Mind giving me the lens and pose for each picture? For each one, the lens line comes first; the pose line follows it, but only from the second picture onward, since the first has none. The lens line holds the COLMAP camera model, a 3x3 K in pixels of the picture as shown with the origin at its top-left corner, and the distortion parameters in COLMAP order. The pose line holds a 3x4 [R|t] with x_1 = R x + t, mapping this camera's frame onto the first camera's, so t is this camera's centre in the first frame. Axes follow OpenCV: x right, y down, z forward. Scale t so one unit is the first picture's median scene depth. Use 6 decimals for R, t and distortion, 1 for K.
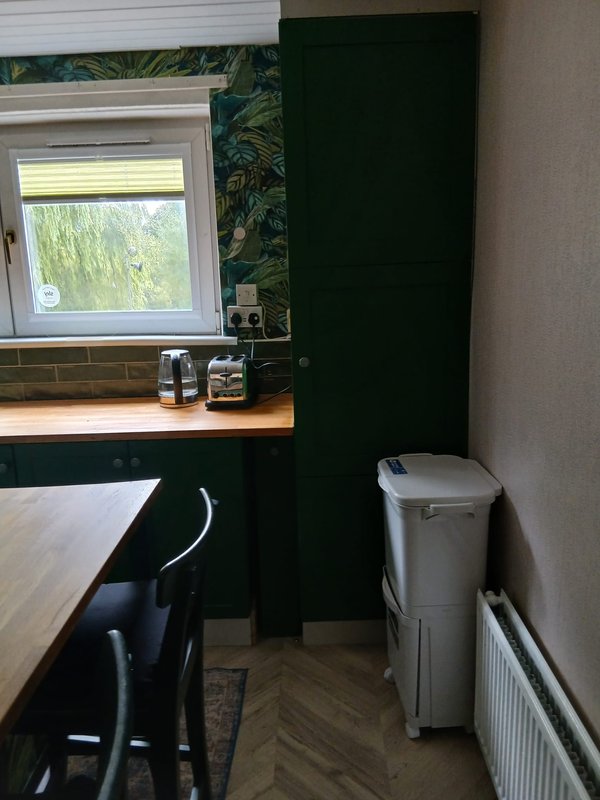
lens RADIAL K [[635.3, 0, 300.0], [0, 635.3, 400.0], [0, 0, 1]] dist [0.143620, -0.229075]
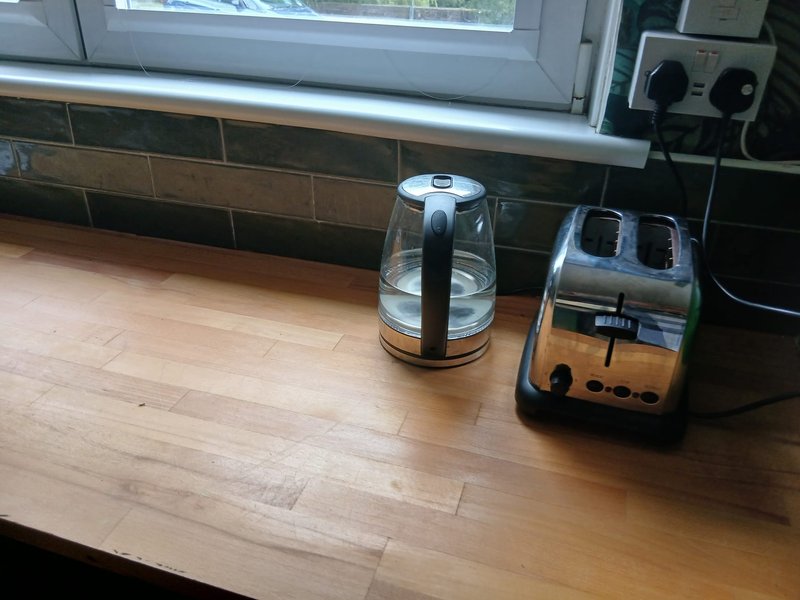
lens RADIAL K [[635.3, 0, 400.0], [0, 635.3, 300.0], [0, 0, 1]] dist [0.143620, -0.229075]
pose [[0.959584, 0.178720, -0.217387, -0.133780], [-0.108861, 0.948057, 0.298893, -0.108566], [0.259513, -0.263148, 0.929196, 0.672326]]
